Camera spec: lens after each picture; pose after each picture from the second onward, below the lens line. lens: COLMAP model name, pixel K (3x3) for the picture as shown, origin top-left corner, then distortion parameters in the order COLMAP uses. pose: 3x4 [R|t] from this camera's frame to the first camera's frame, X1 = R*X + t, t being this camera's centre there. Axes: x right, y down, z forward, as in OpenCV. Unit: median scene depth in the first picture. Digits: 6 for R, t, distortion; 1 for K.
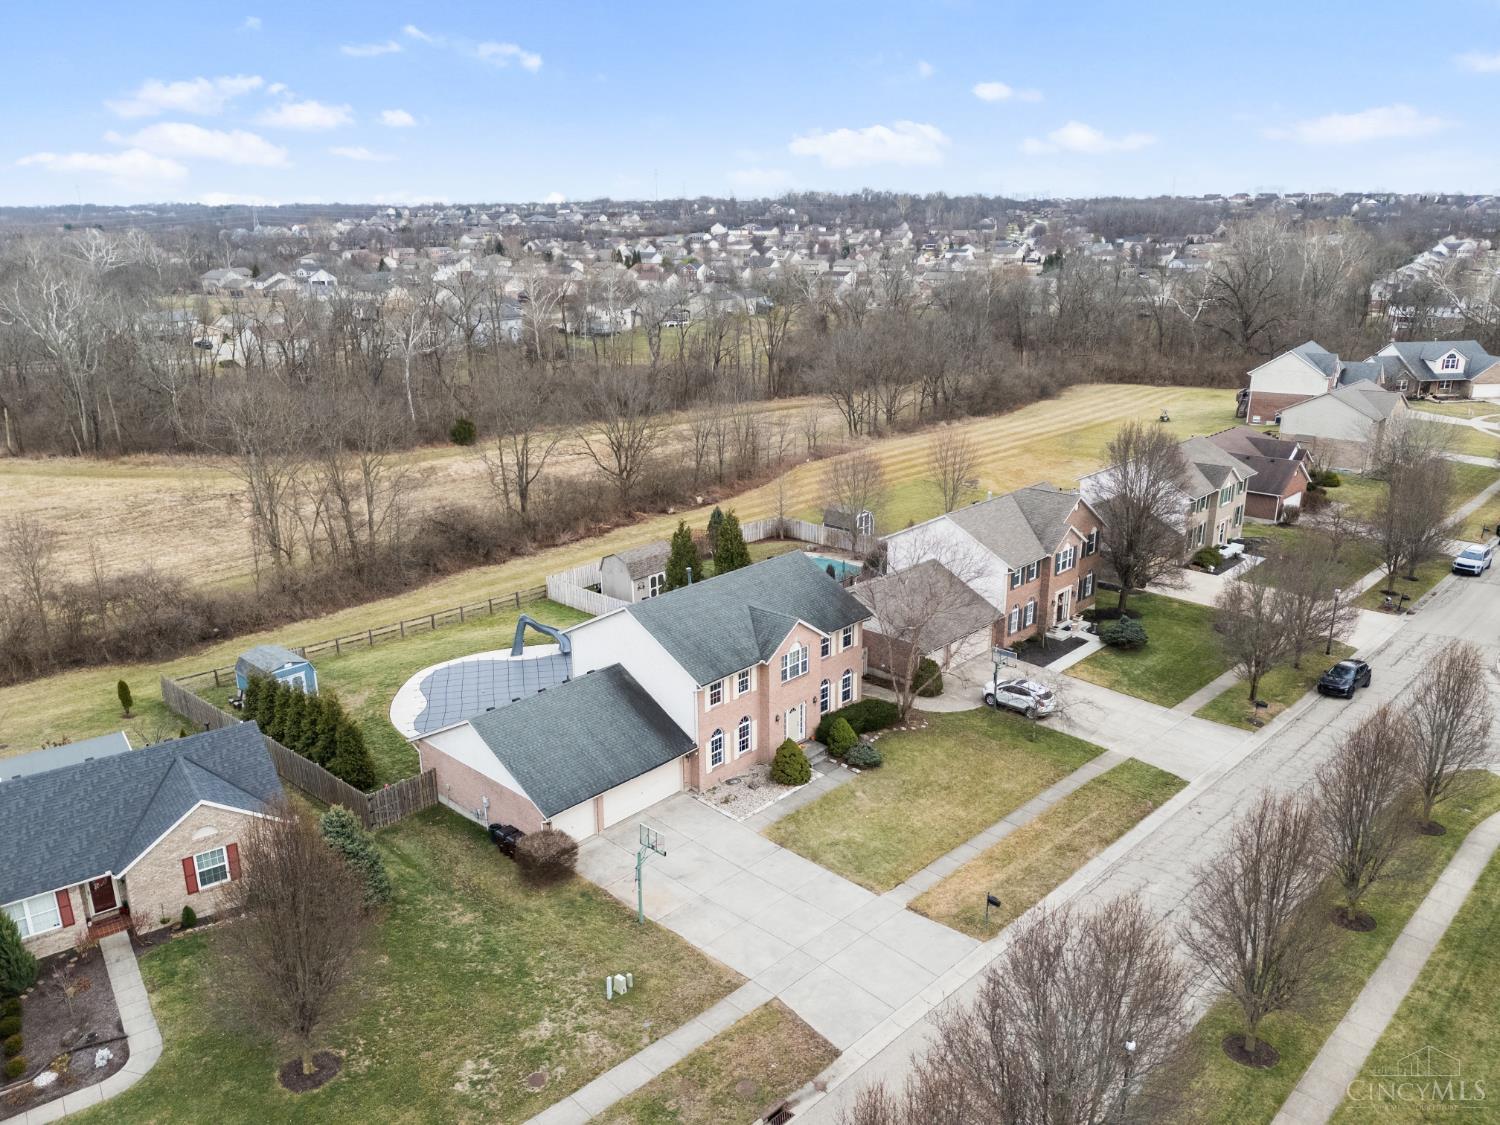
lens RADIAL K [[1090.4, 0, 750.0], [0, 1090.4, 562.5], [0, 0, 1]] dist [0.049491, -0.006090]
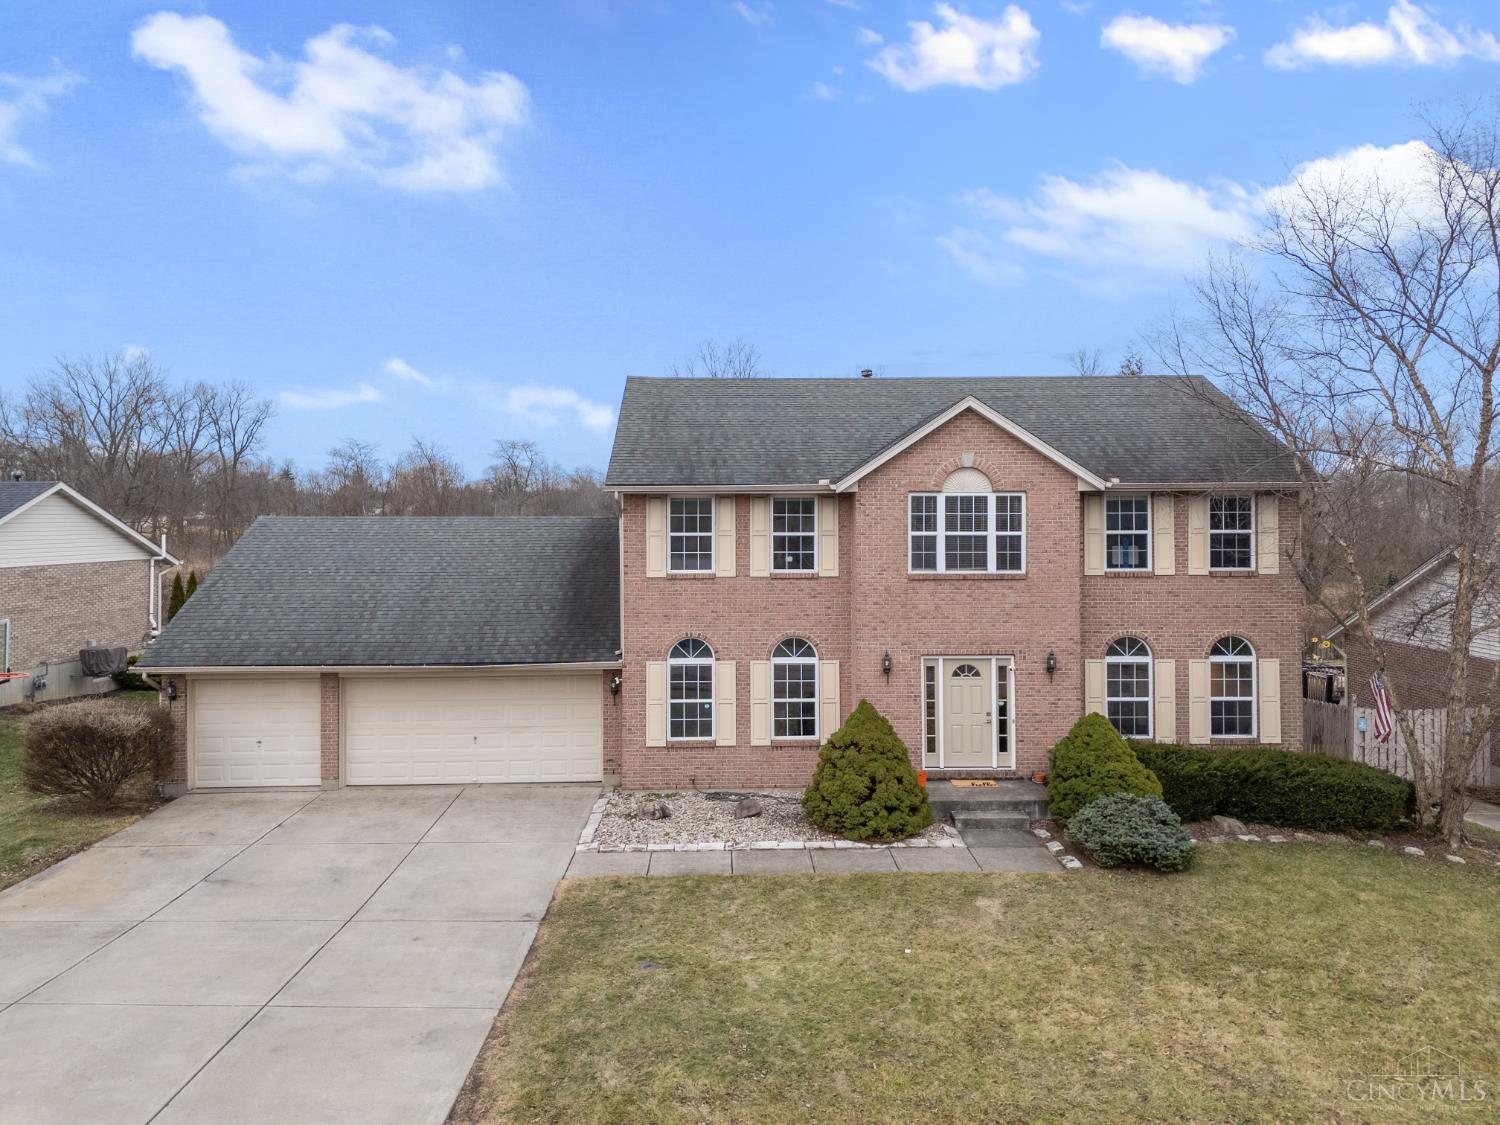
lens RADIAL K [[1090.4, 0, 750.0], [0, 1090.4, 562.5], [0, 0, 1]] dist [0.049491, -0.006090]
pose [[0.675302, 0.026278, -0.737073, 0.259360], [-0.210863, 0.964530, -0.158805, 0.174744], [0.706756, 0.262663, 0.656889, 0.711610]]
